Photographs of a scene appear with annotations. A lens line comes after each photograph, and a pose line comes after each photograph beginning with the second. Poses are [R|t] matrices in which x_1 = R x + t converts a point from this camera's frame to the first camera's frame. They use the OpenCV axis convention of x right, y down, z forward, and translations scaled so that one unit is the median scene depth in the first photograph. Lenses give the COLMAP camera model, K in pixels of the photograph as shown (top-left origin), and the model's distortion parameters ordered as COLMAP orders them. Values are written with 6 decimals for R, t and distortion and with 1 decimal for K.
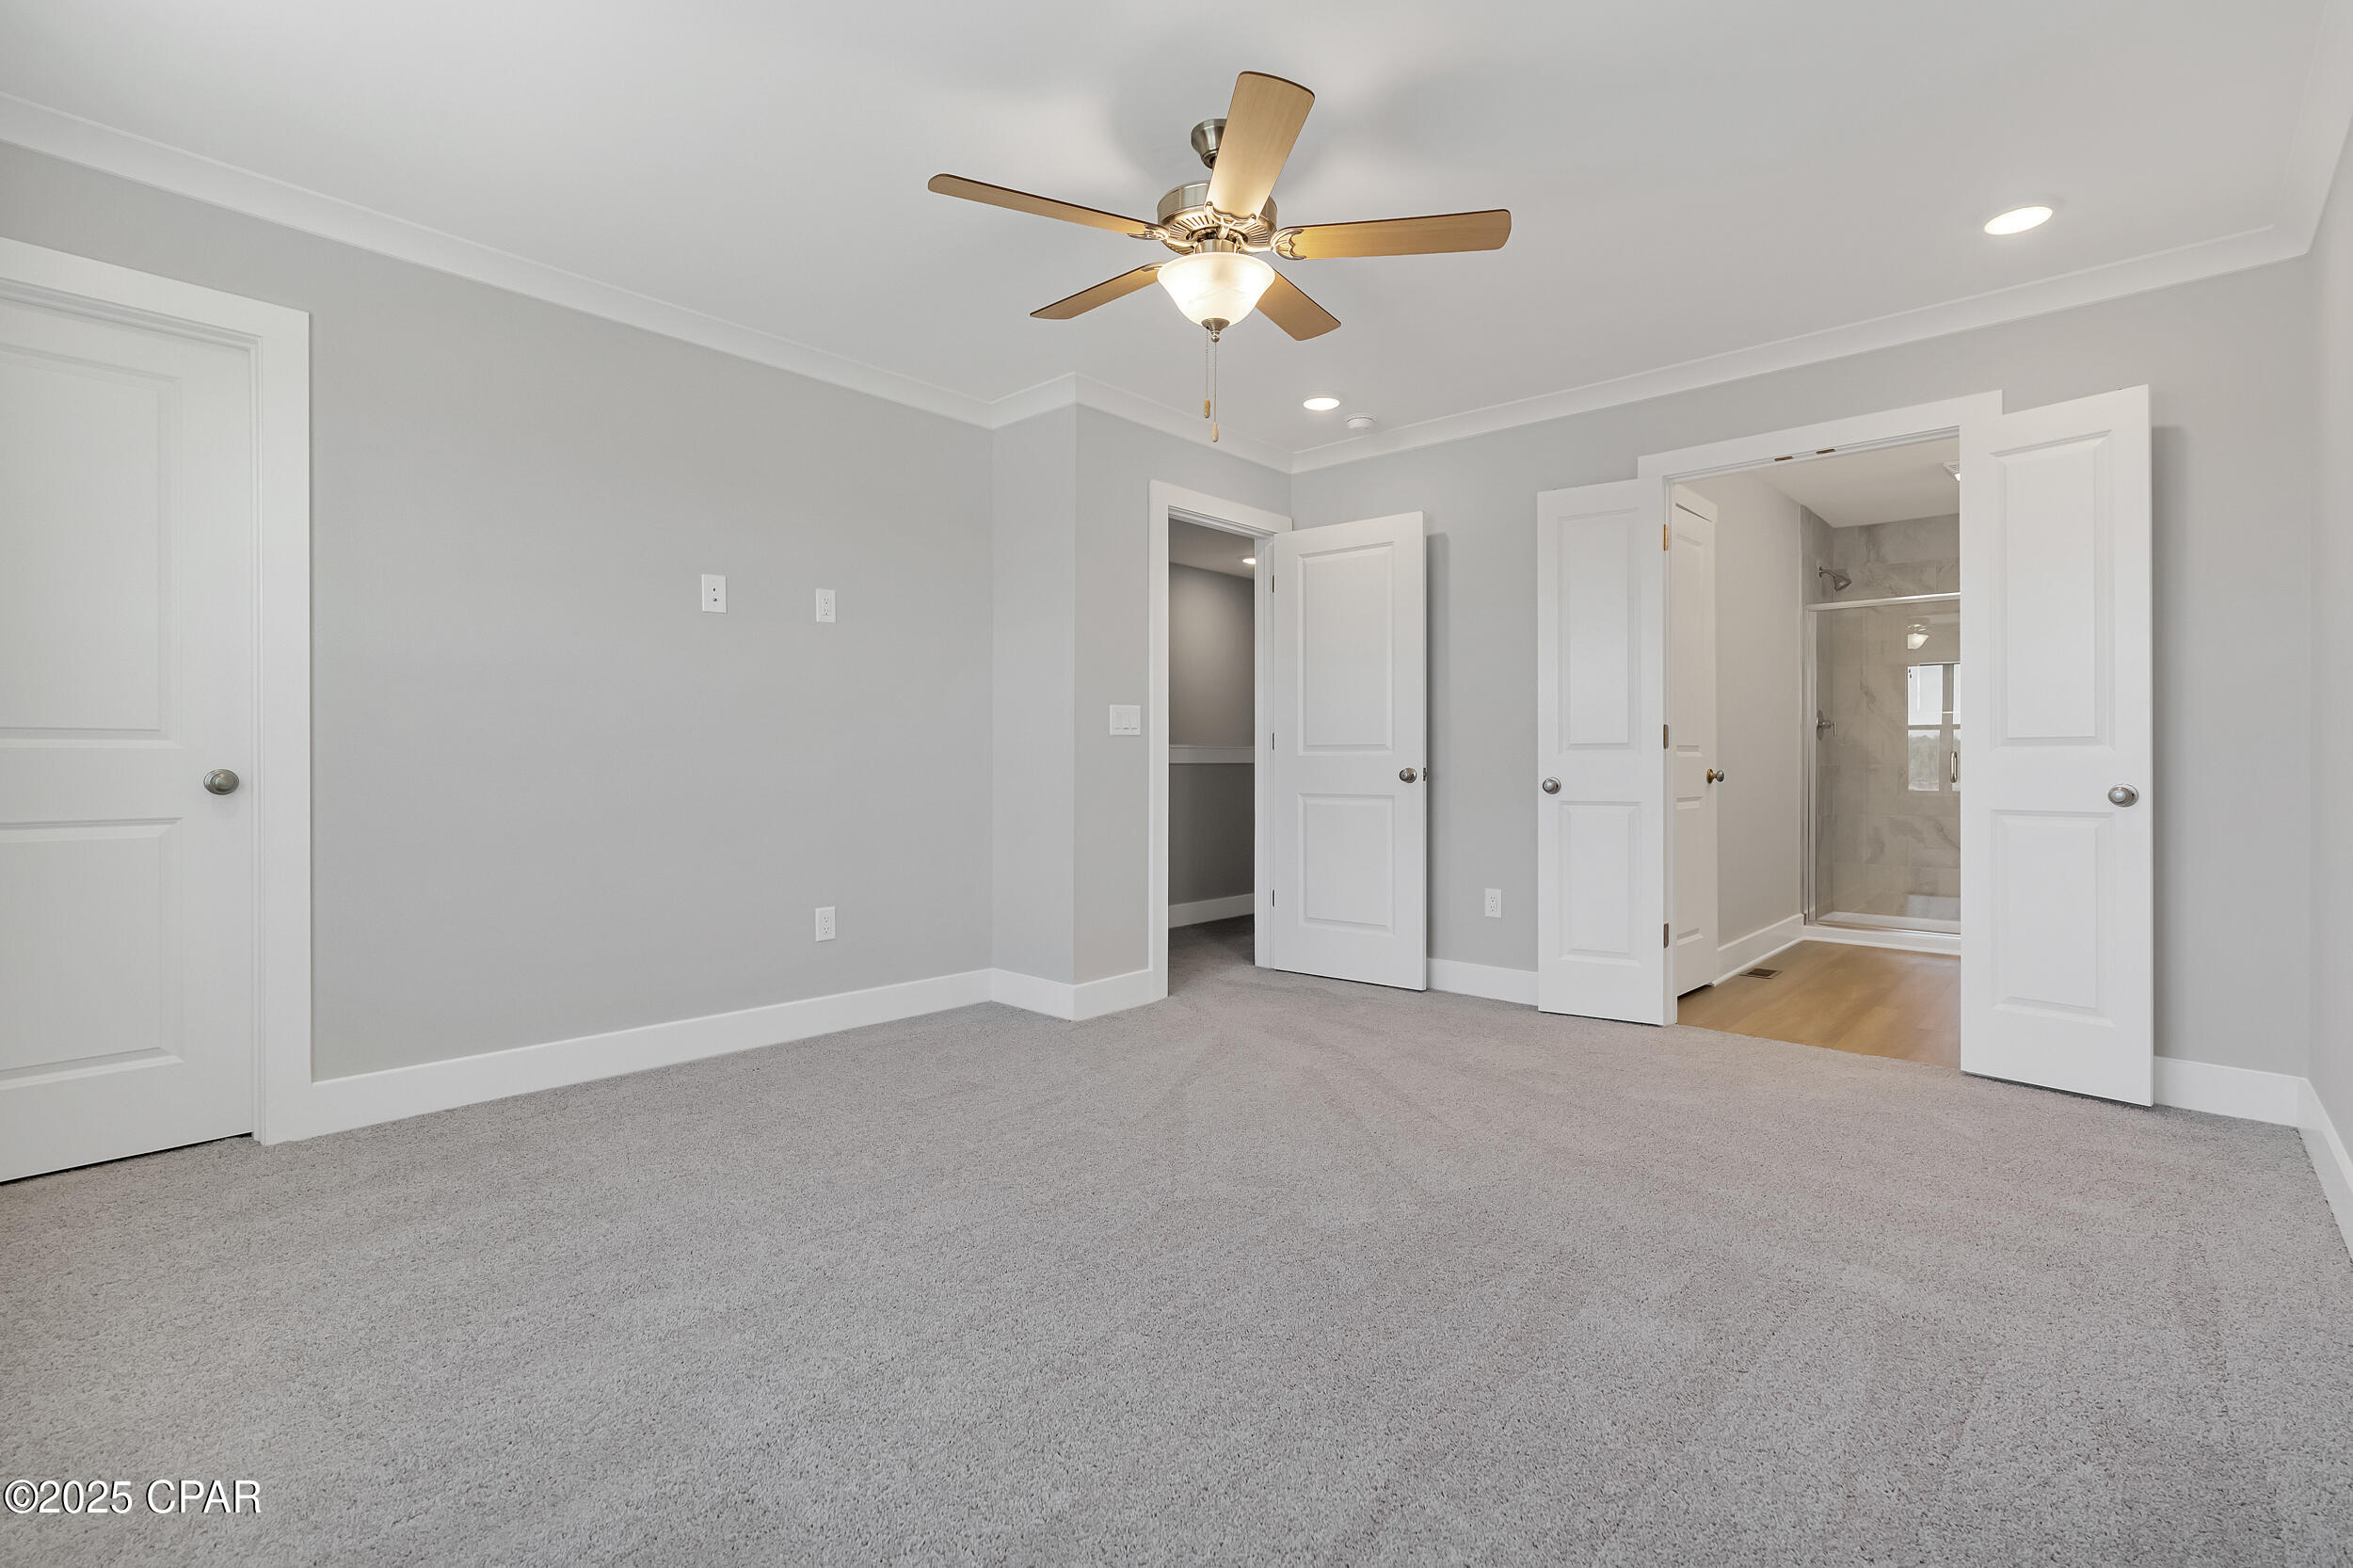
lens RADIAL K [[1073.1, 0, 1177.8], [0, 1073.1, 765.7], [0, 0, 1]] dist [-0.000279, -0.000070]
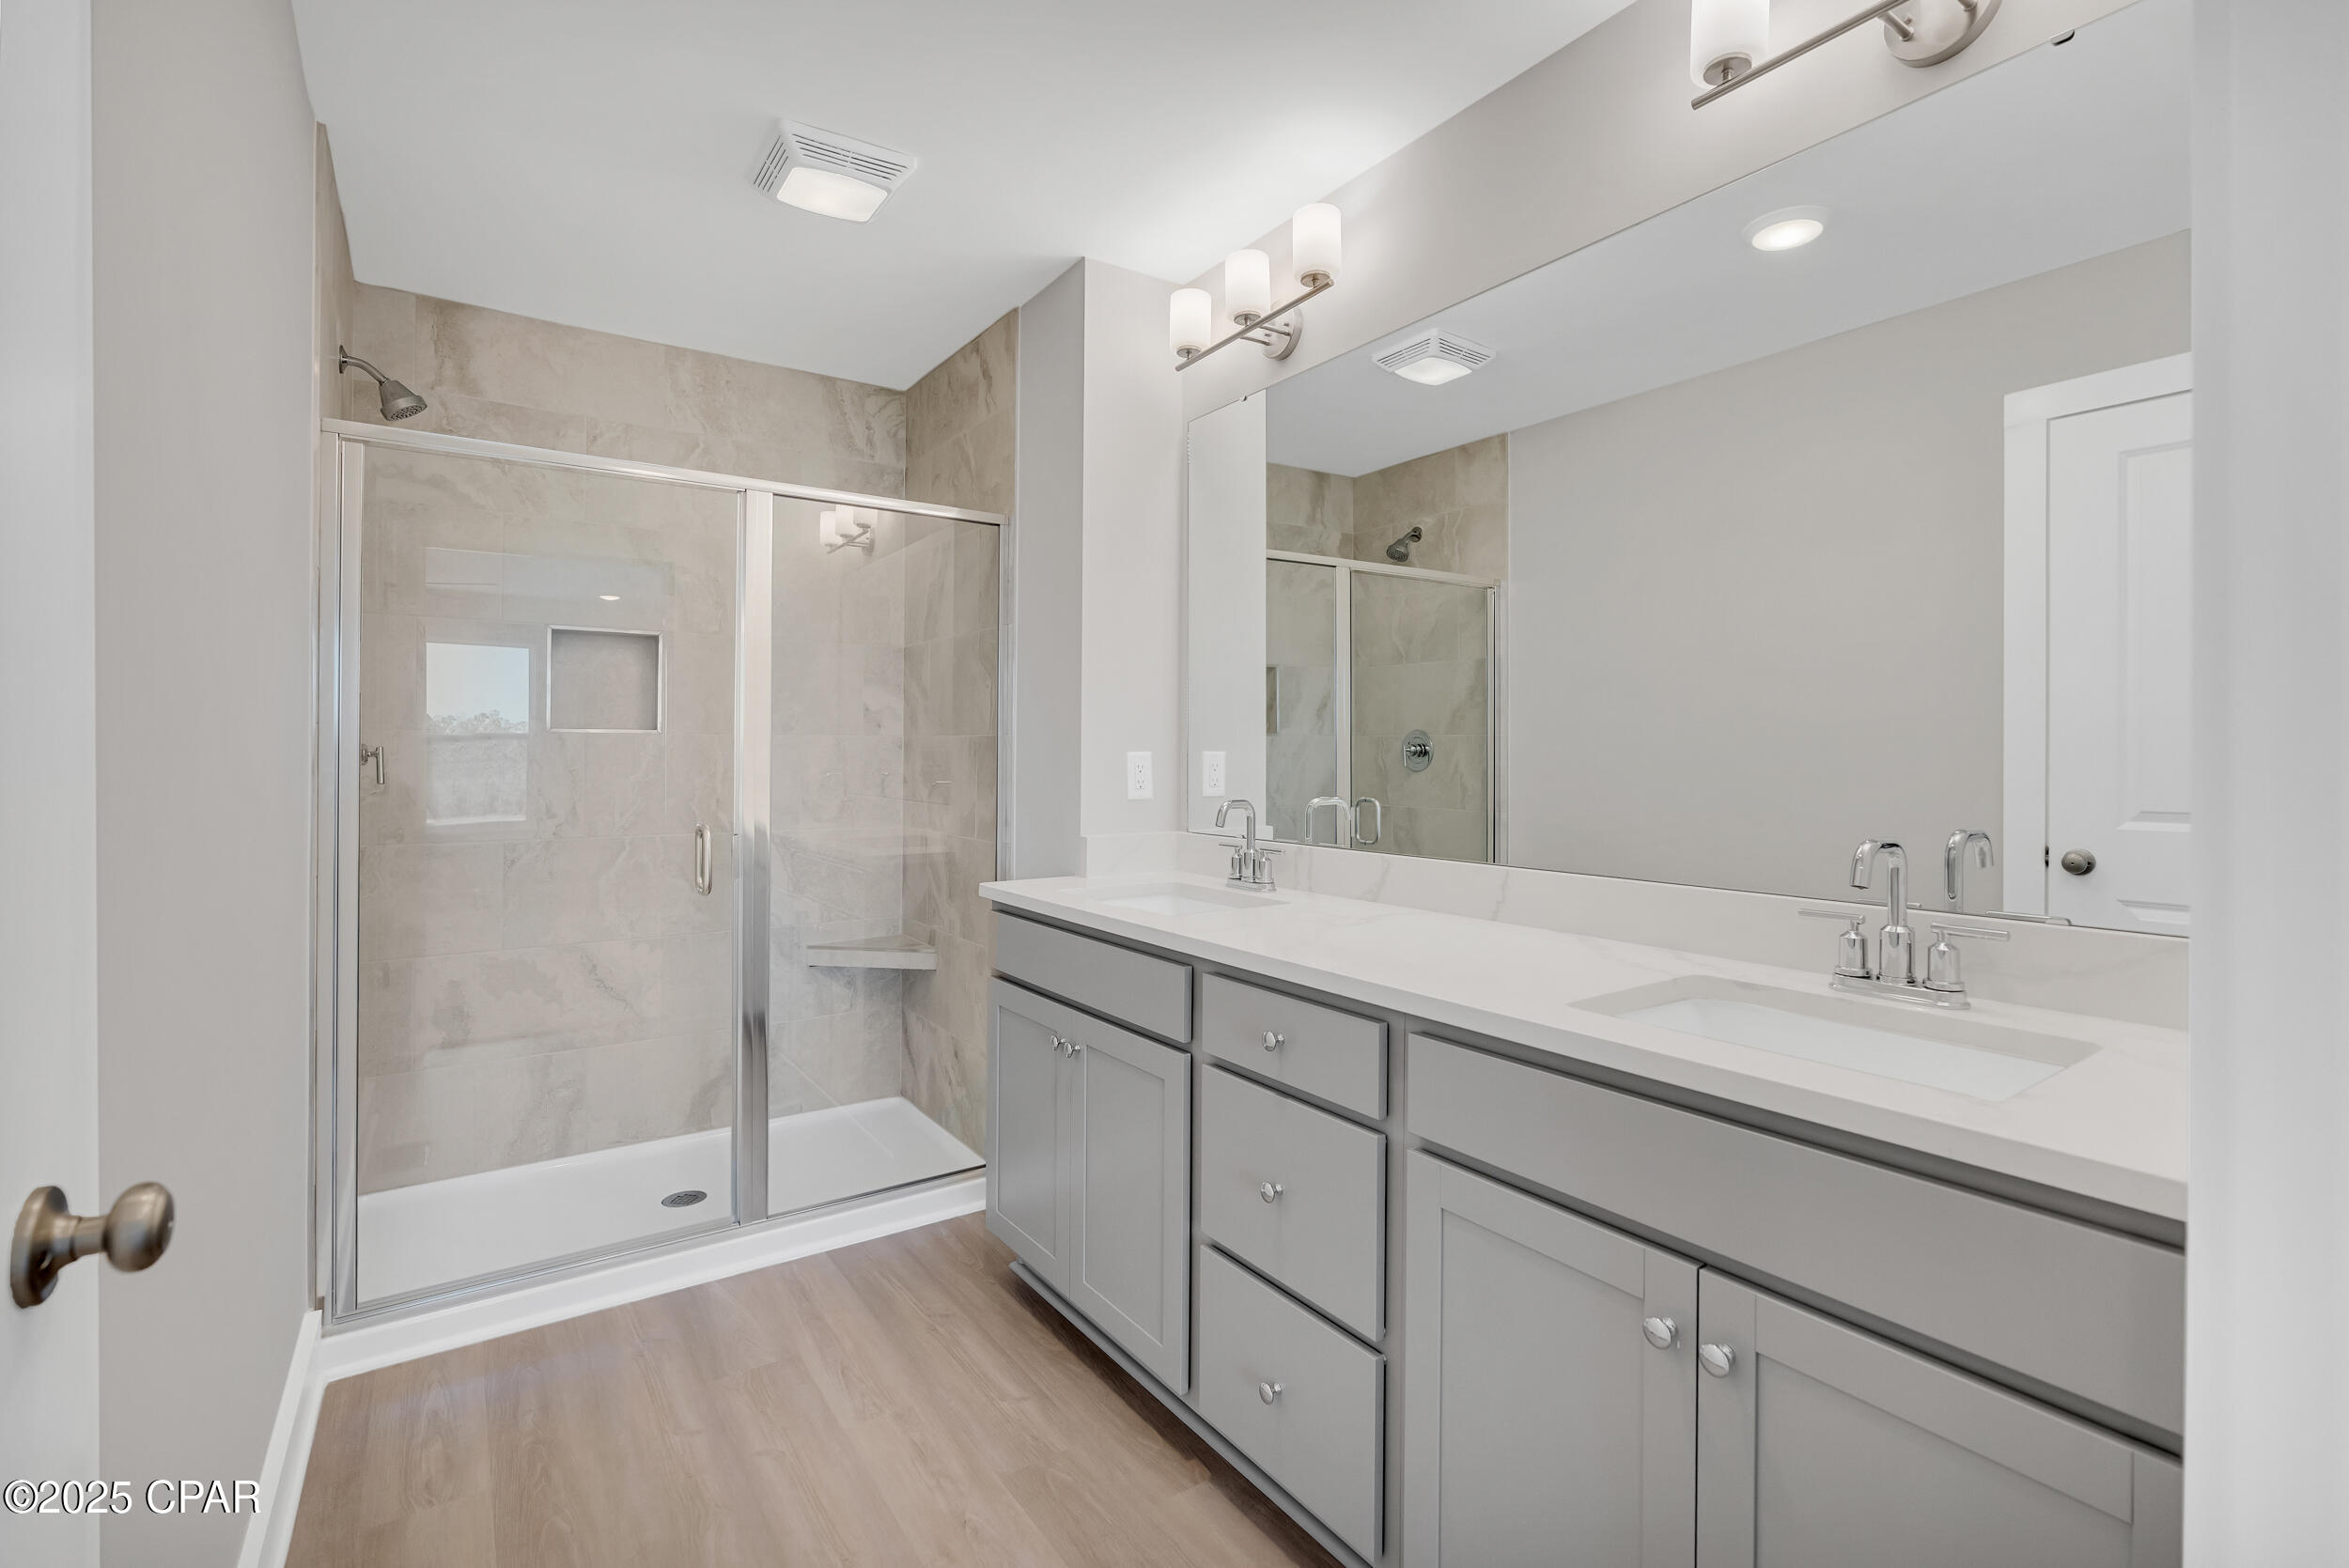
lens RADIAL K [[1071.2, 0, 1178.8], [0, 1071.2, 760.8], [0, 0, 1]] dist [-0.000279, -0.000070]
pose [[0.242047, -0.003953, 0.970257, 0.301455], [0.008480, 0.999962, 0.001959, -0.035578], [-0.970228, 0.007754, 0.242071, 0.622158]]
